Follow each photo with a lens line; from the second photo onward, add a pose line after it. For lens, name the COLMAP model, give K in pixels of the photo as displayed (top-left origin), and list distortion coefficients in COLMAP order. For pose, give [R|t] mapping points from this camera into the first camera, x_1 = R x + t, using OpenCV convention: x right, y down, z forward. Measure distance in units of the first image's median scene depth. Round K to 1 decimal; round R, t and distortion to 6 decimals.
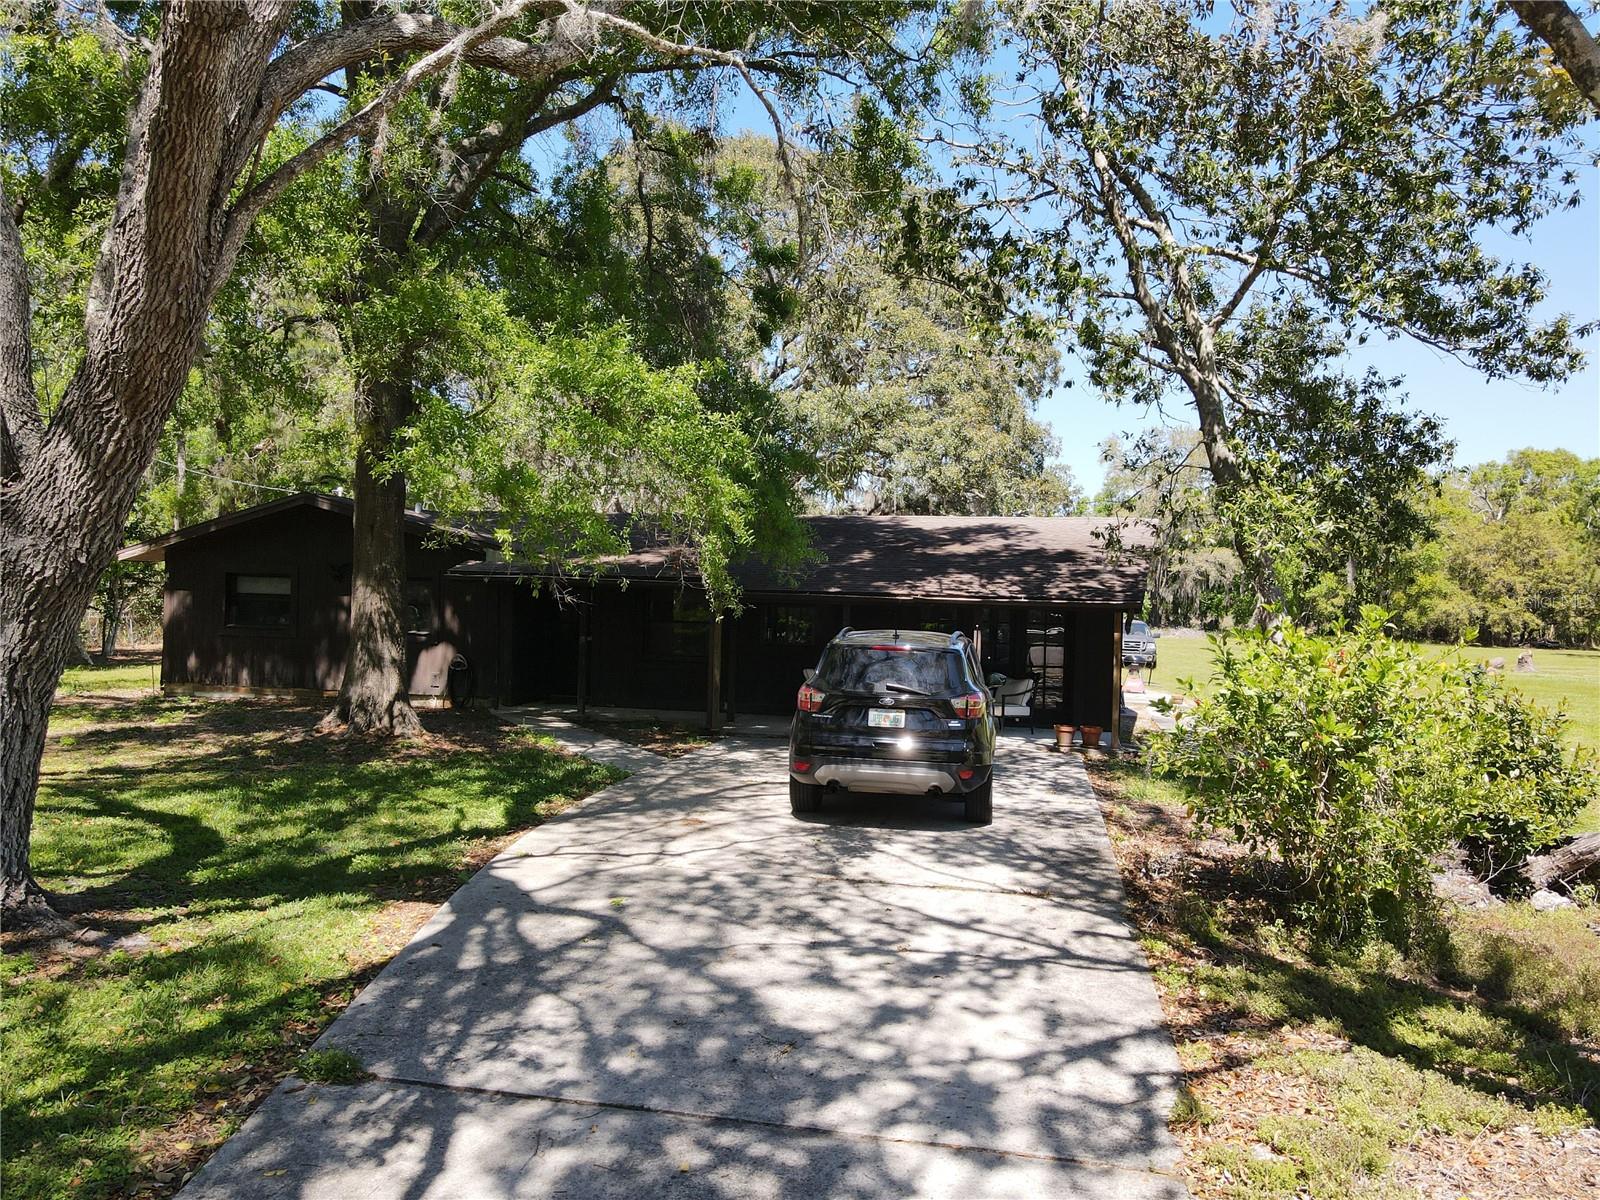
lens RADIAL K [[1169.2, 0, 803.0], [0, 1169.2, 609.1], [0, 0, 1]] dist [-0.002653, 0.021520]
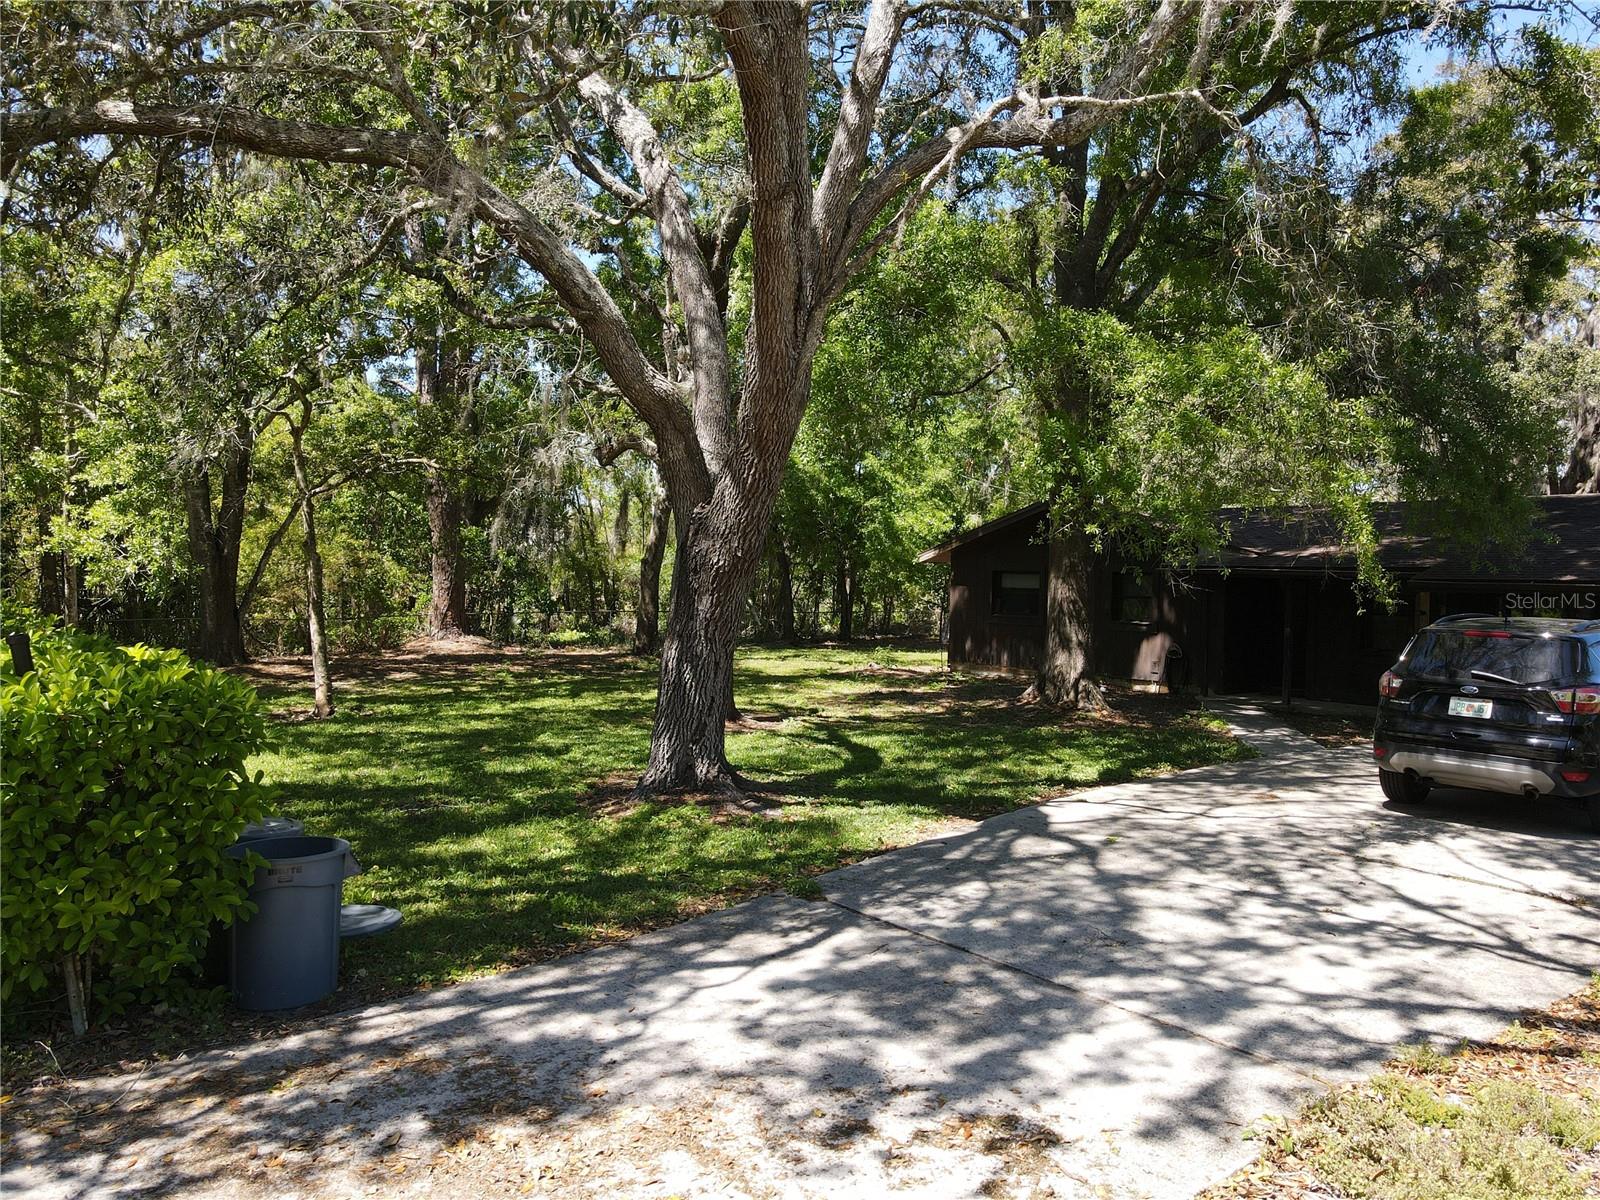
lens RADIAL K [[1169.2, 0, 803.0], [0, 1169.2, 609.1], [0, 0, 1]] dist [-0.002653, 0.021520]
pose [[0.763753, 0.006963, -0.645471, 0.491761], [-0.007622, 0.999969, 0.001769, 0.029895], [0.645464, 0.003568, 0.763783, -0.122100]]
